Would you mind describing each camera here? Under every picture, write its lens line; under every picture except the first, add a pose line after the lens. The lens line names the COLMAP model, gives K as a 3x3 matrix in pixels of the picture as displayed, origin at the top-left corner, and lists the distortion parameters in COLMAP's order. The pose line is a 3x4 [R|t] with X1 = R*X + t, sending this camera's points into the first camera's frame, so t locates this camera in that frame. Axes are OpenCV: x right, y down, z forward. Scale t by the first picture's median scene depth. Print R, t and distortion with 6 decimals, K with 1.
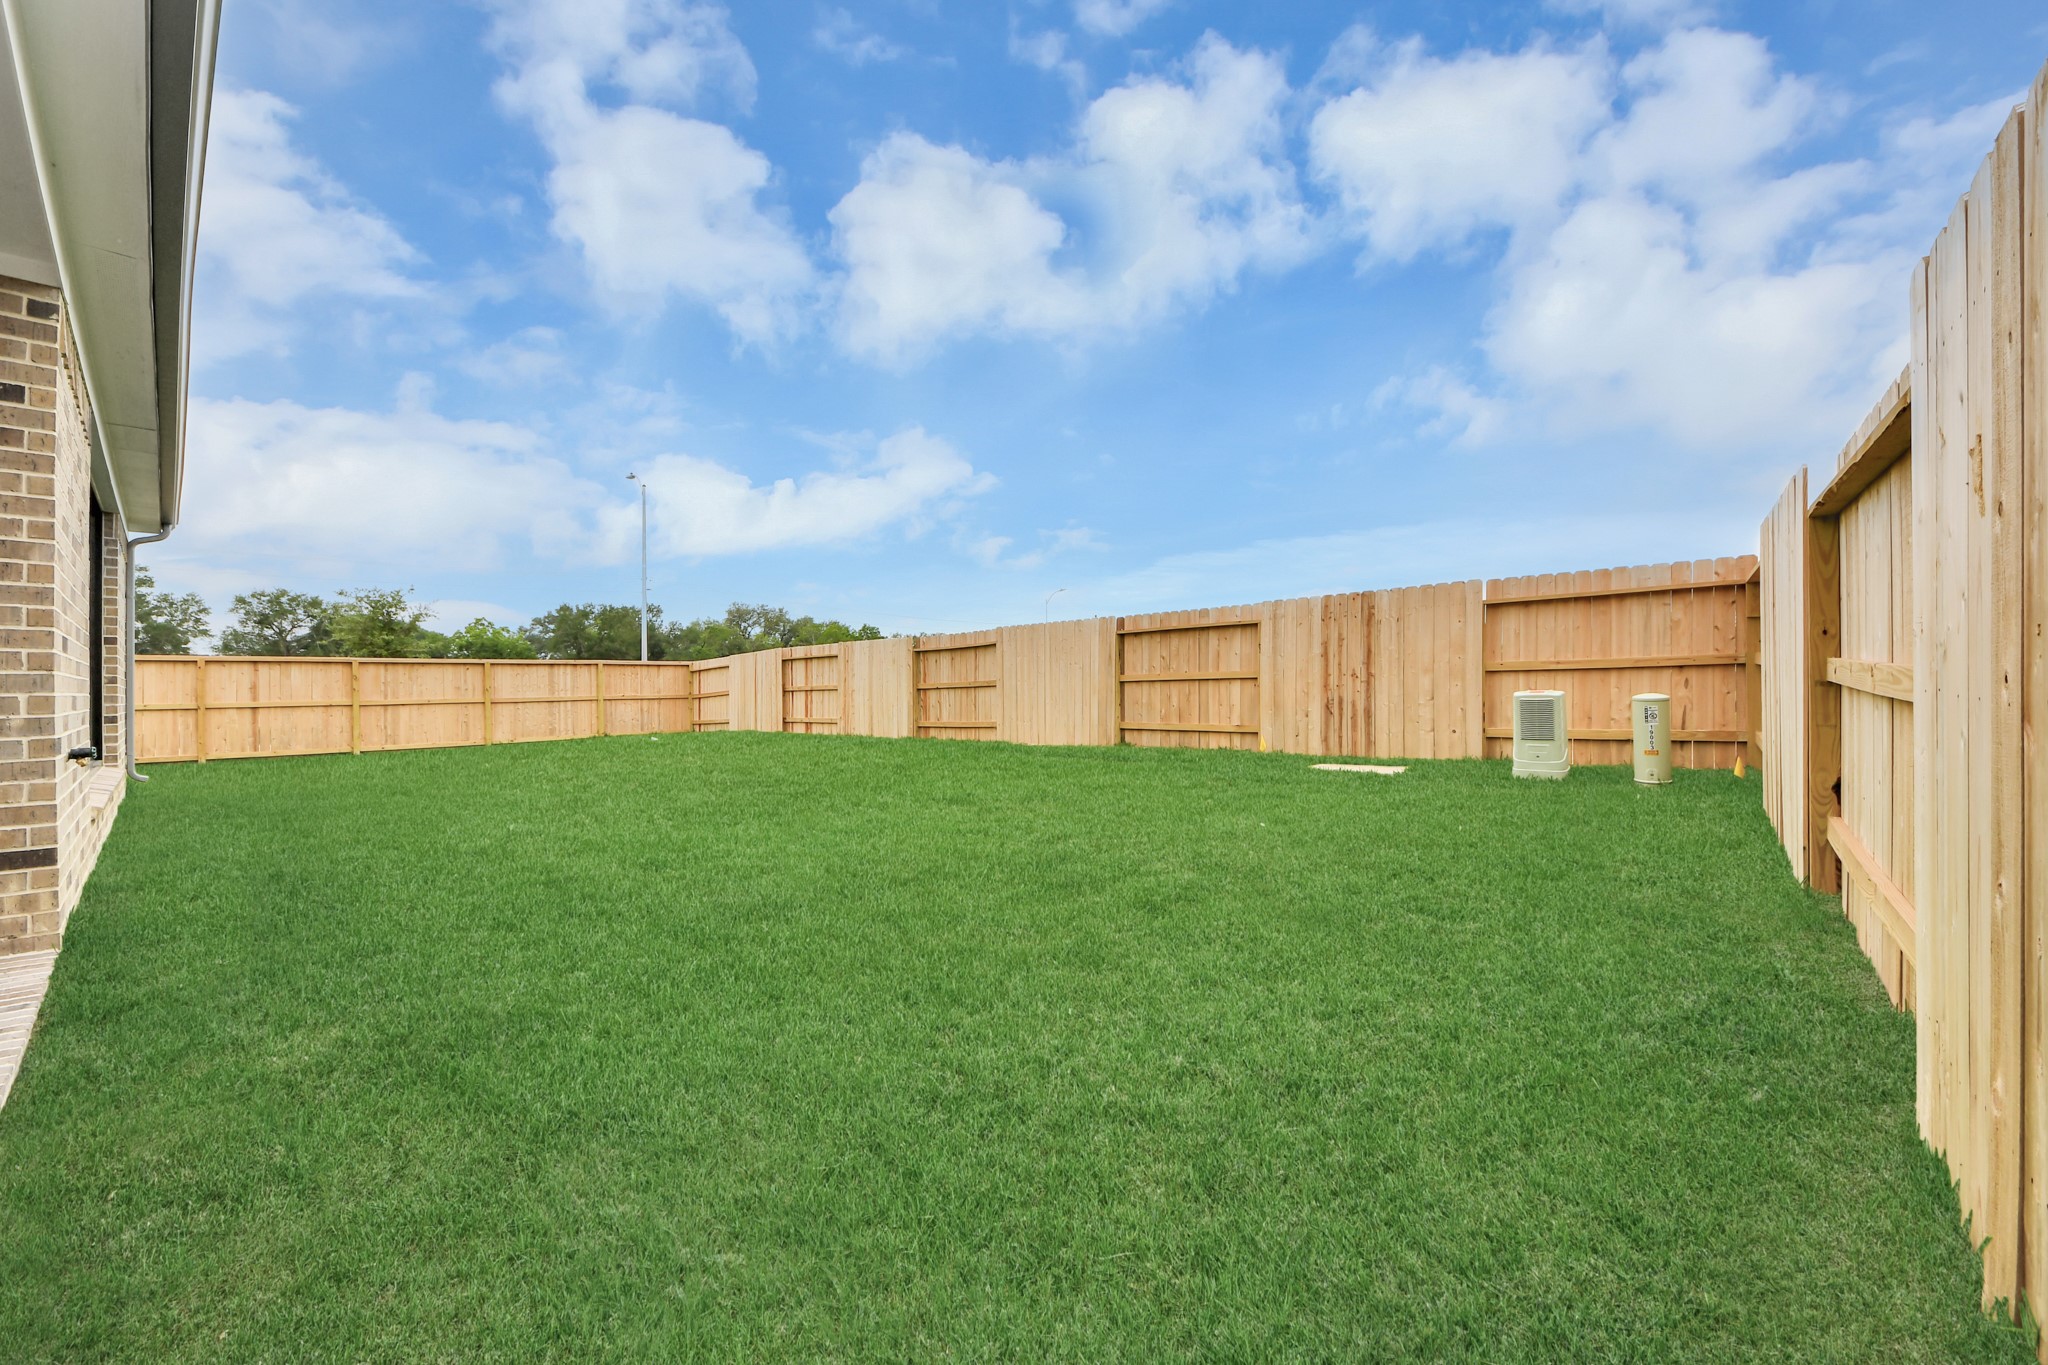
lens RADIAL K [[750.4, 0, 1022.3], [0, 750.4, 684.7], [0, 0, 1]] dist [-0.020589, -0.001833]
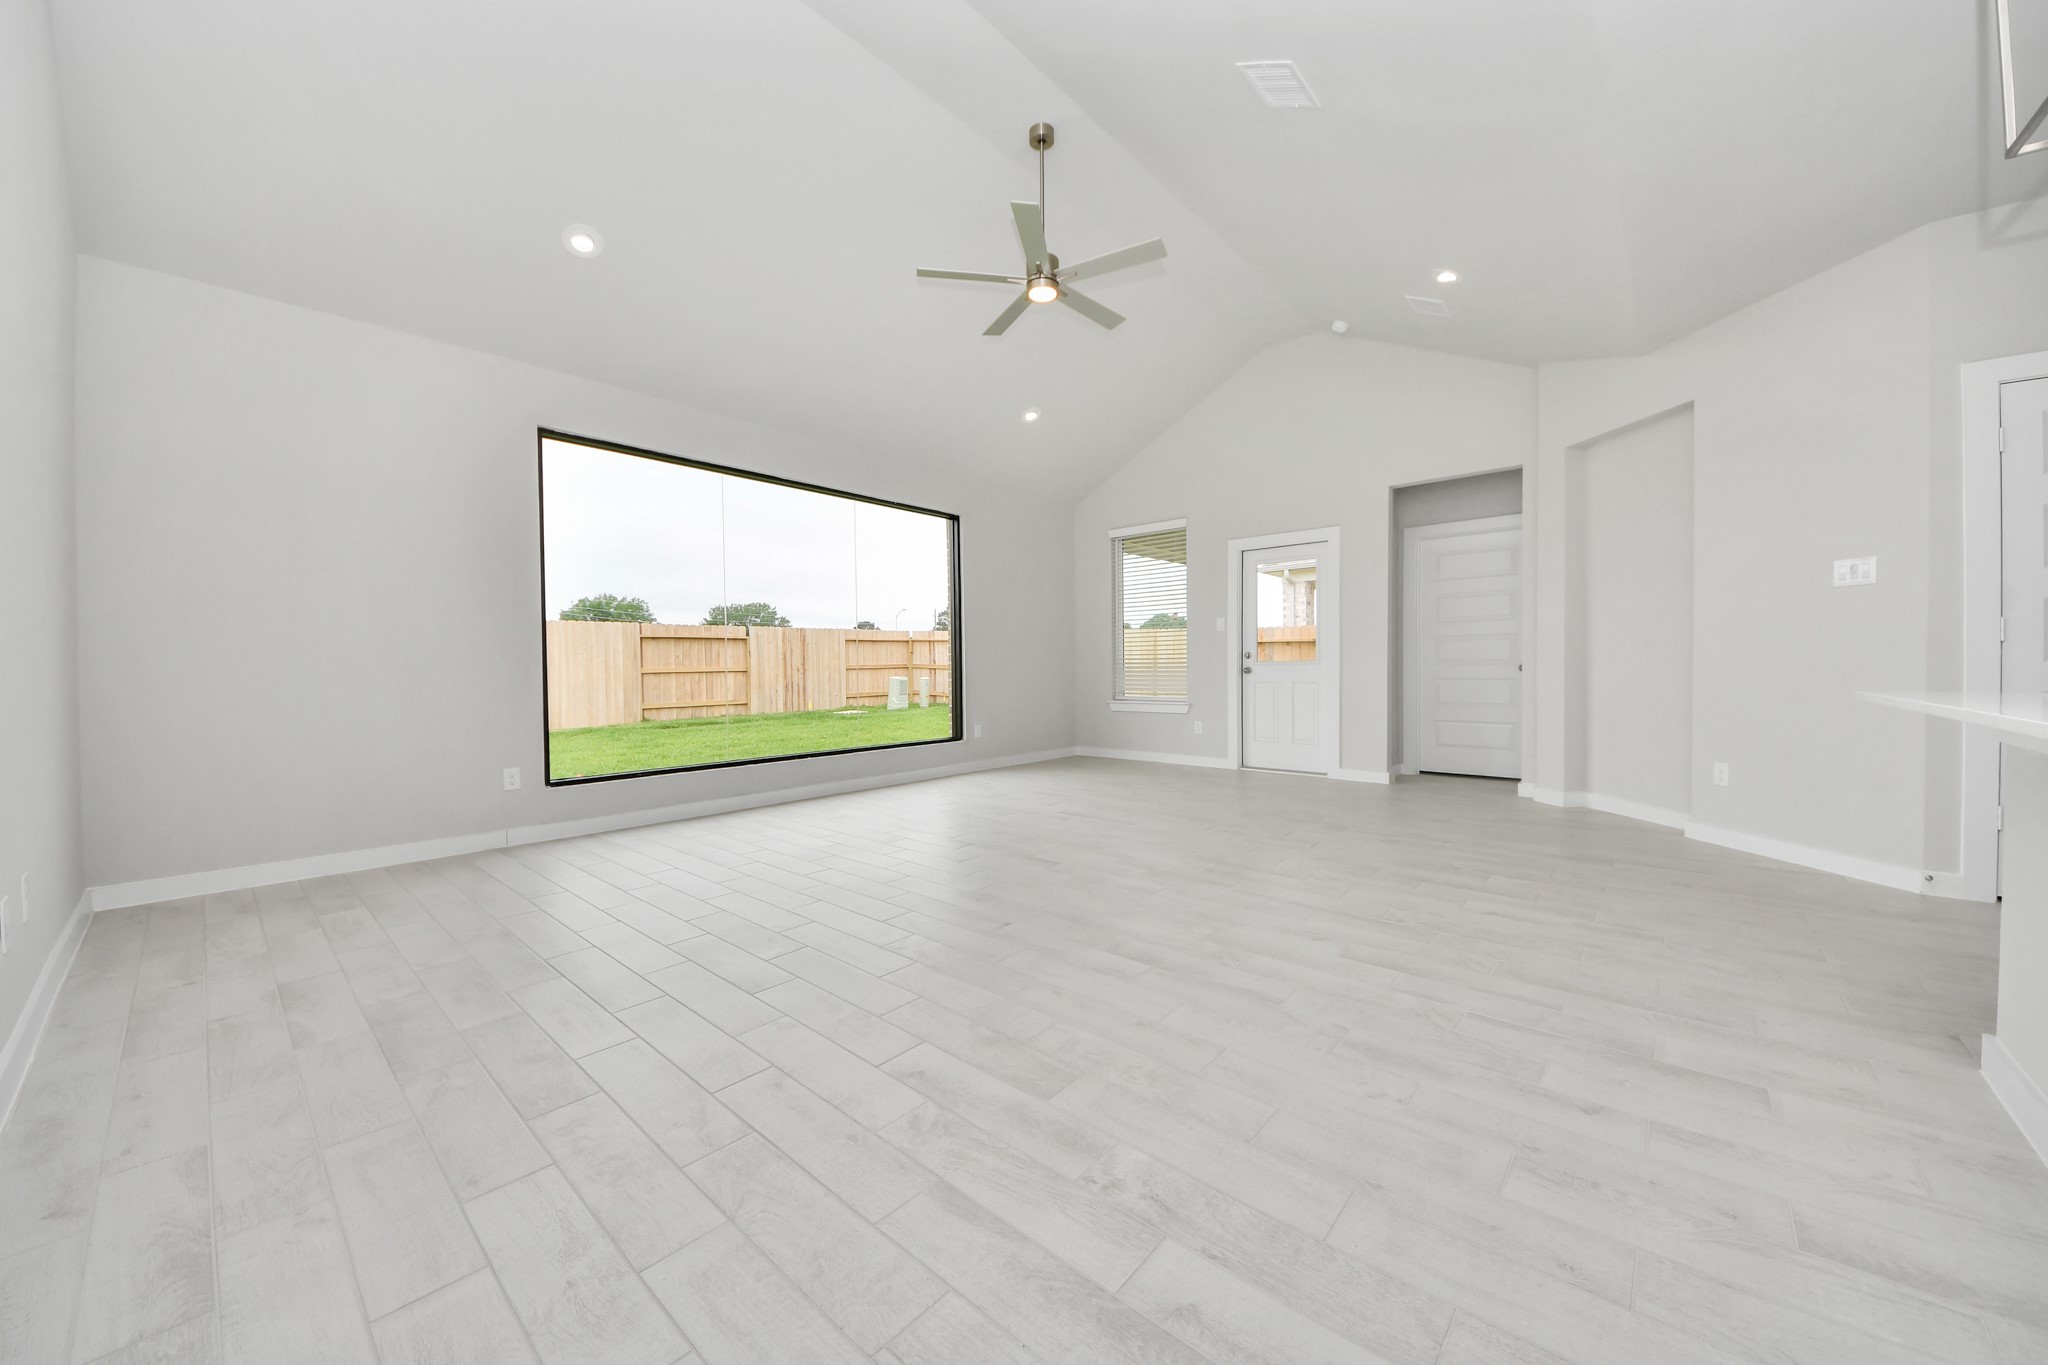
lens RADIAL K [[750.4, 0, 1021.2], [0, 750.4, 691.1], [0, 0, 1]] dist [-0.020589, -0.001833]
pose [[0.019860, -0.031024, 0.999321, -1.300383], [-0.000326, 0.999518, 0.031037, -0.015968], [-0.999803, -0.000942, 0.019840, 0.338124]]
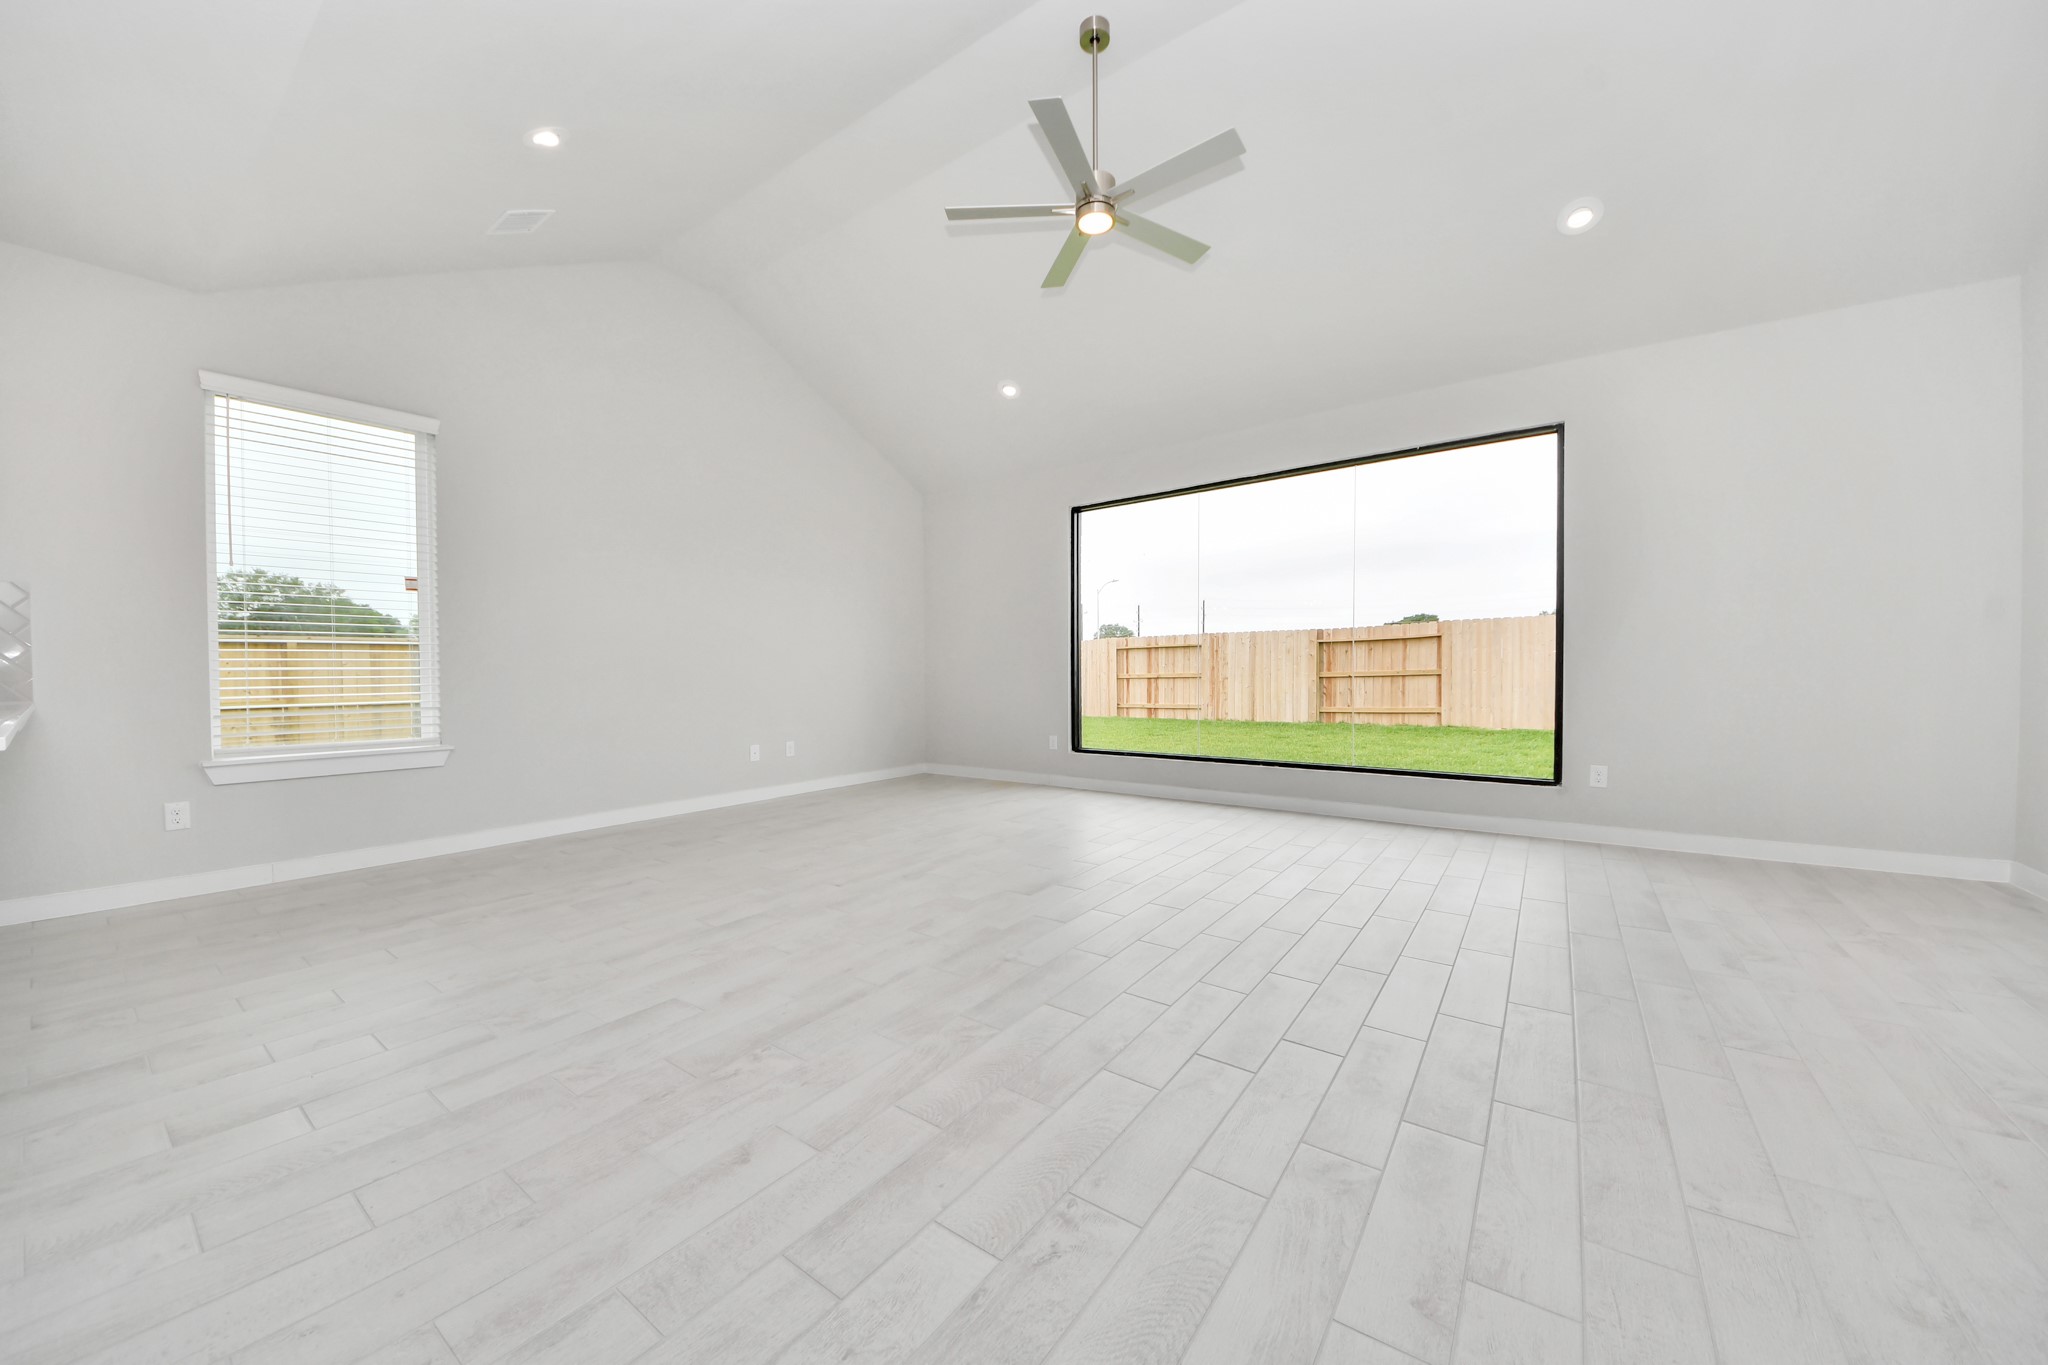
lens RADIAL K [[750.4, 0, 1019.8], [0, 750.4, 679.9], [0, 0, 1]] dist [-0.020589, -0.001833]
pose [[0.997792, -0.006666, 0.066086, -0.912500], [0.005299, 0.999769, 0.020833, -0.021486], [-0.066209, -0.020436, 0.997596, -0.041506]]
